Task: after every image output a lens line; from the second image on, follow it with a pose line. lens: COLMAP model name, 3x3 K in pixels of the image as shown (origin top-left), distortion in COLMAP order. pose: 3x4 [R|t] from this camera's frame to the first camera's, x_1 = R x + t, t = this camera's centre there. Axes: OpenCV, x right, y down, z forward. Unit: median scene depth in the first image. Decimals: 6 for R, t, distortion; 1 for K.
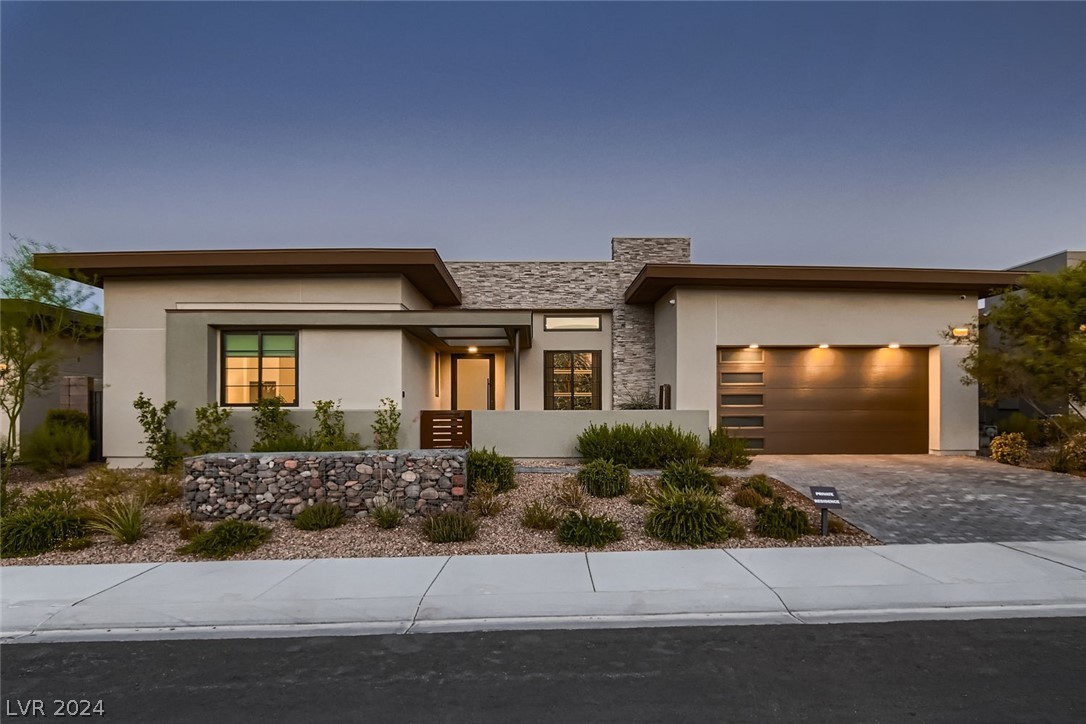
lens RADIAL K [[673.6, 0, 558.5], [0, 673.6, 386.2], [0, 0, 1]] dist [0.002795, -0.000636]
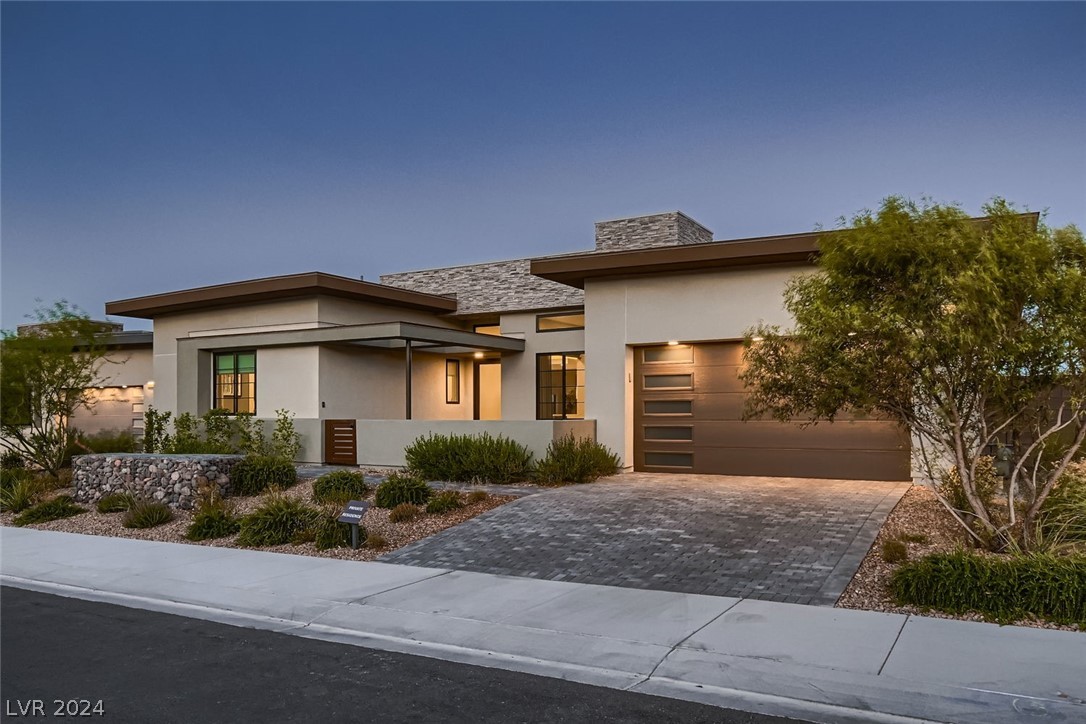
lens RADIAL K [[825.3, 0, 550.2], [0, 825.3, 372.4], [0, 0, 1]] dist [-0.001329, 0.002907]
pose [[0.846307, -0.026395, -0.532040, 0.801544], [0.021296, 0.999650, -0.015719, -0.011255], [0.532269, 0.001972, 0.846573, 0.064658]]
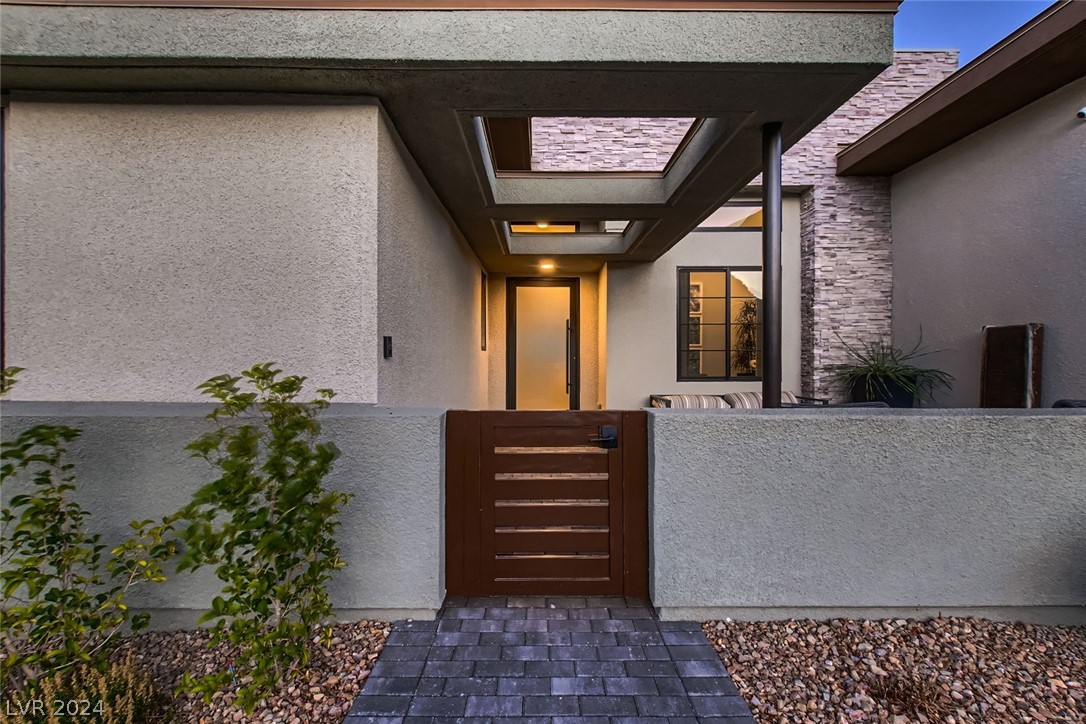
lens RADIAL K [[475.0, 0, 548.3], [0, 475.0, 361.6], [0, 0, 1]] dist [0.005429, -0.001347]
pose [[0.999757, 0.002454, -0.021929, -0.159028], [-0.001416, 0.998884, 0.047215, 0.008650], [0.022020, -0.047172, 0.998644, 0.809887]]
